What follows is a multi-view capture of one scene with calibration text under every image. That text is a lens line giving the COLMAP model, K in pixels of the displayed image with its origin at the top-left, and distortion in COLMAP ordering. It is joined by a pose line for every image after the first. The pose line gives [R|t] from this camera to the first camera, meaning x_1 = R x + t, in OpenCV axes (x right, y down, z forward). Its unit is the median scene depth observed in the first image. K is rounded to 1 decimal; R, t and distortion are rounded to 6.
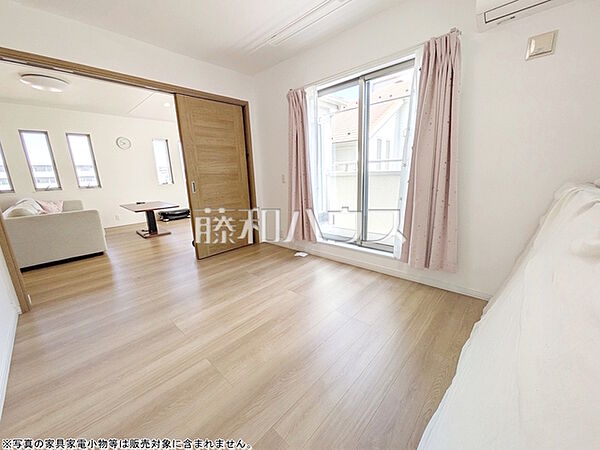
lens RADIAL K [[238.7, 0, 301.5], [0, 238.7, 225.2], [0, 0, 1]] dist [-0.001319, -0.000053]
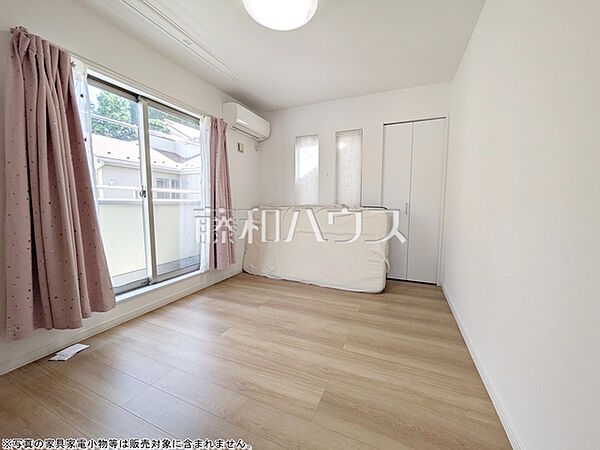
lens RADIAL K [[238.7, 0, 300.5], [0, 238.7, 225.1], [0, 0, 1]] dist [-0.001319, -0.000053]
pose [[-0.338331, -0.053194, 0.939522, -0.846122], [0.214335, 0.967803, 0.131980, -0.136992], [-0.916293, 0.246025, -0.316036, 0.855025]]
